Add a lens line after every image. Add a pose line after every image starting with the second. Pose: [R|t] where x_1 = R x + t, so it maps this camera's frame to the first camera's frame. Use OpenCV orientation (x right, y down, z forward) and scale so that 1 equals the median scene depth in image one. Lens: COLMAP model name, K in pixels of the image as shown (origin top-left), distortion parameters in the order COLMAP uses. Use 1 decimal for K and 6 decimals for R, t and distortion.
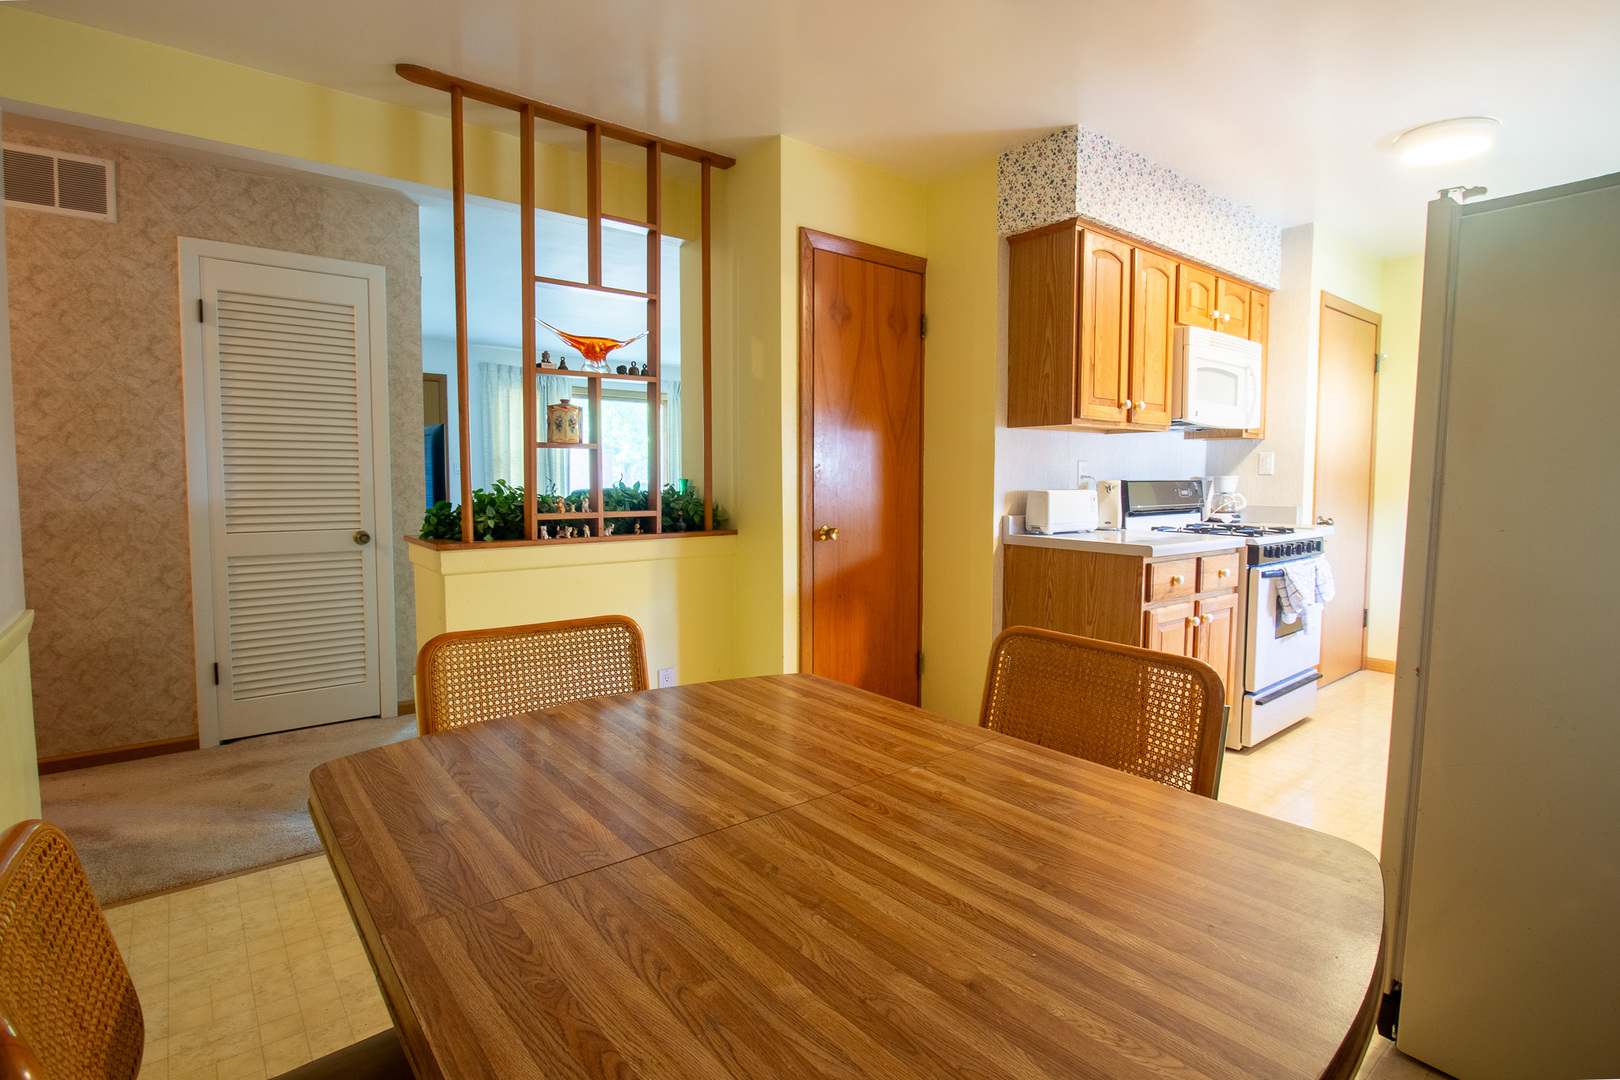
lens RADIAL K [[776.6, 0, 824.6], [0, 776.6, 530.6], [0, 0, 1]] dist [-0.000782, -0.013360]
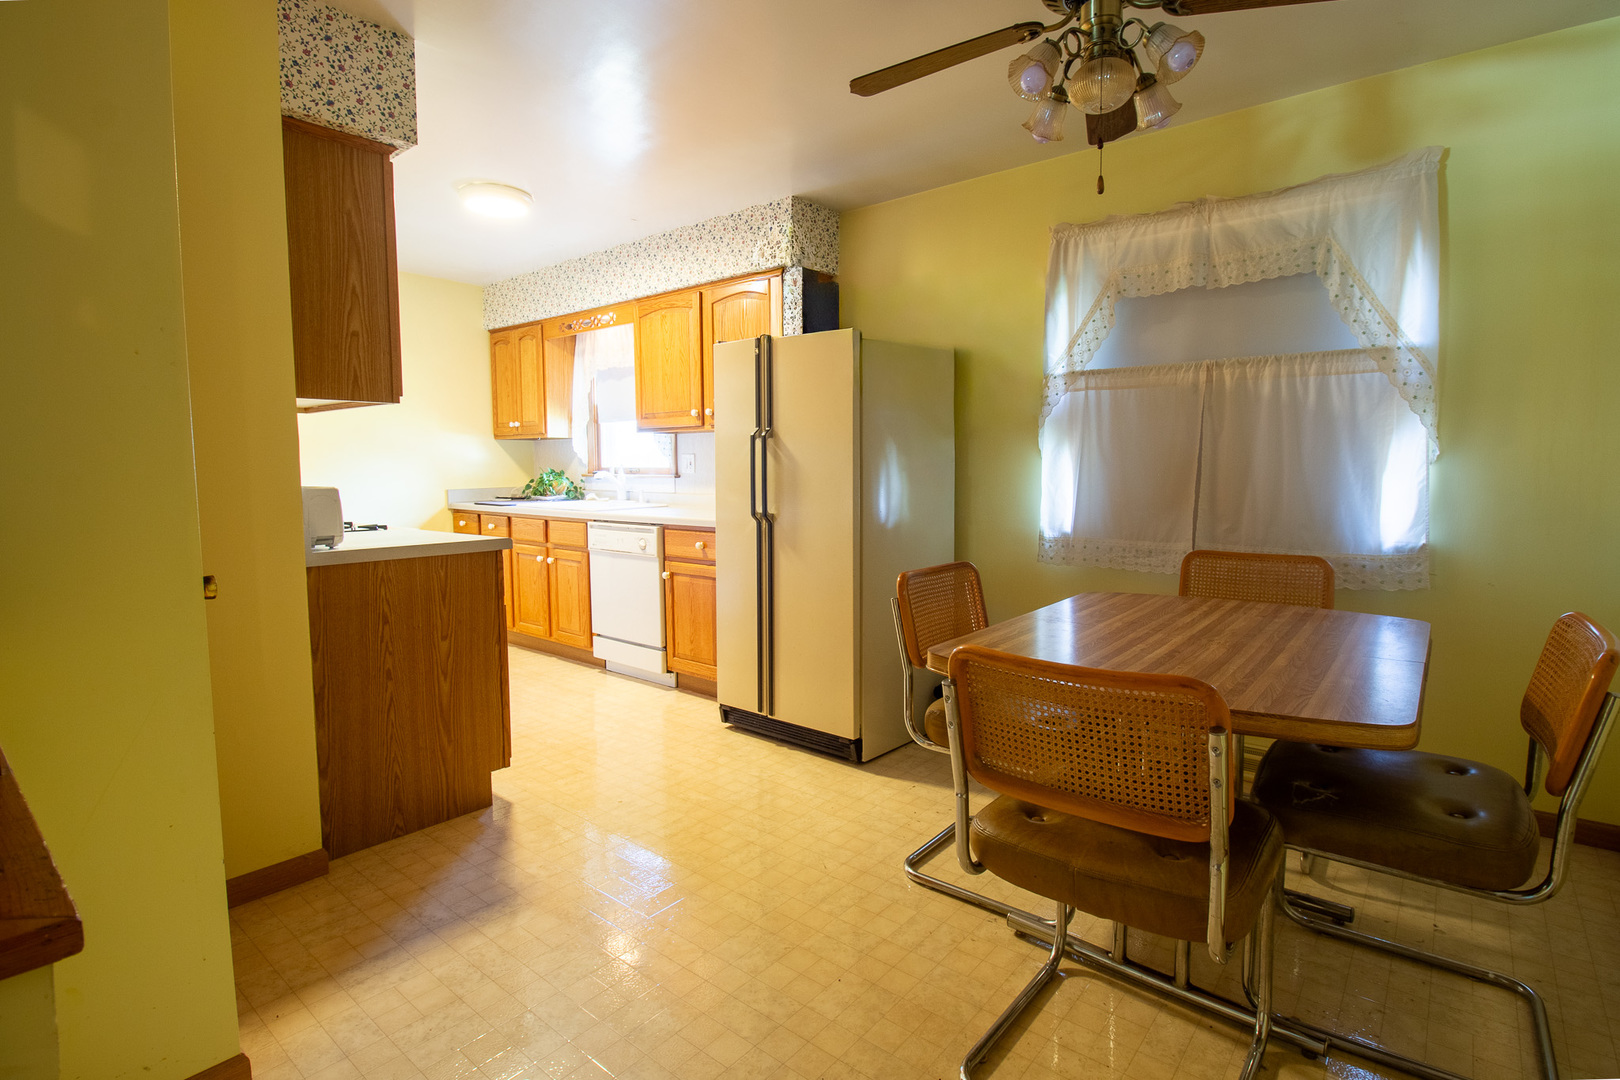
lens RADIAL K [[776.6, 0, 824.6], [0, 776.6, 530.6], [0, 0, 1]] dist [-0.000782, -0.013360]
pose [[-0.193098, -0.081342, 0.977802, -0.552627], [0.067563, 0.993090, 0.095957, -0.051577], [-0.978850, 0.084593, -0.186268, 0.709730]]
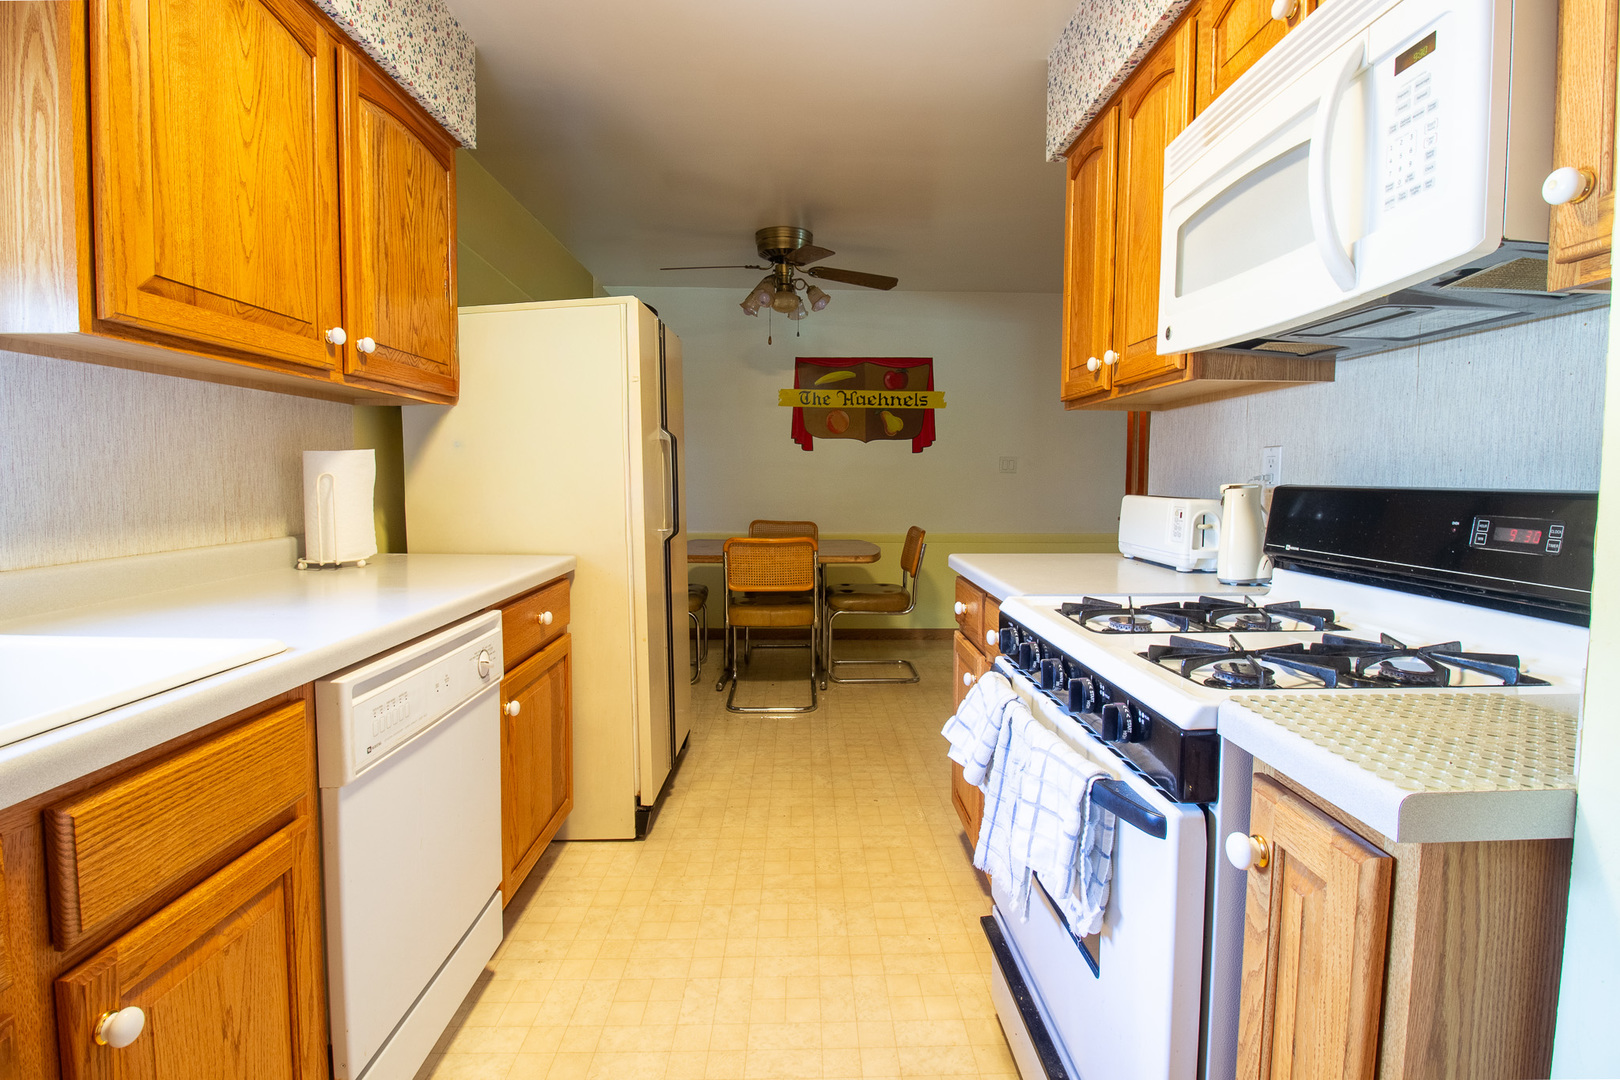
lens RADIAL K [[776.6, 0, 824.6], [0, 776.6, 530.6], [0, 0, 1]] dist [-0.000782, -0.013360]
pose [[-0.613739, 0.051351, -0.787837, 1.081143], [-0.057702, 0.992296, 0.109628, -0.085865], [0.787398, 0.112742, -0.606048, 1.271919]]
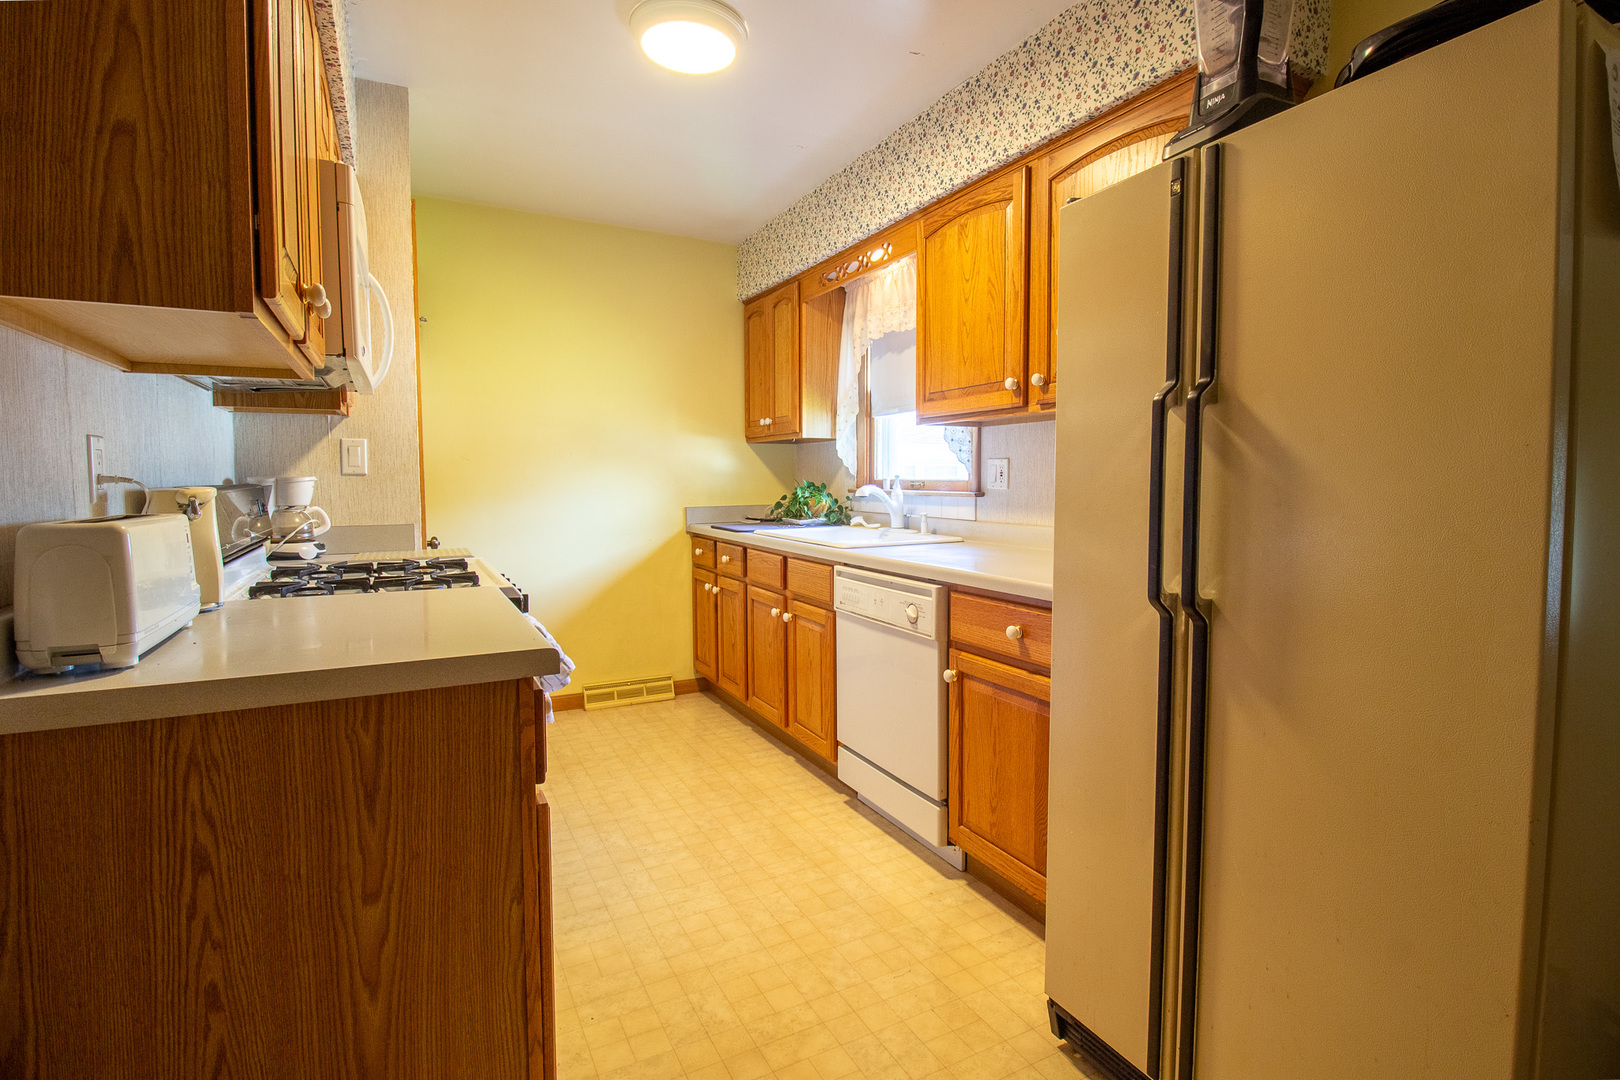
lens RADIAL K [[776.6, 0, 824.6], [0, 776.6, 530.6], [0, 0, 1]] dist [-0.000782, -0.013360]
pose [[0.199775, -0.065322, 0.977662, 0.050235], [0.065804, 0.996417, 0.053129, -0.048949], [-0.977630, 0.053720, 0.203357, 0.693906]]
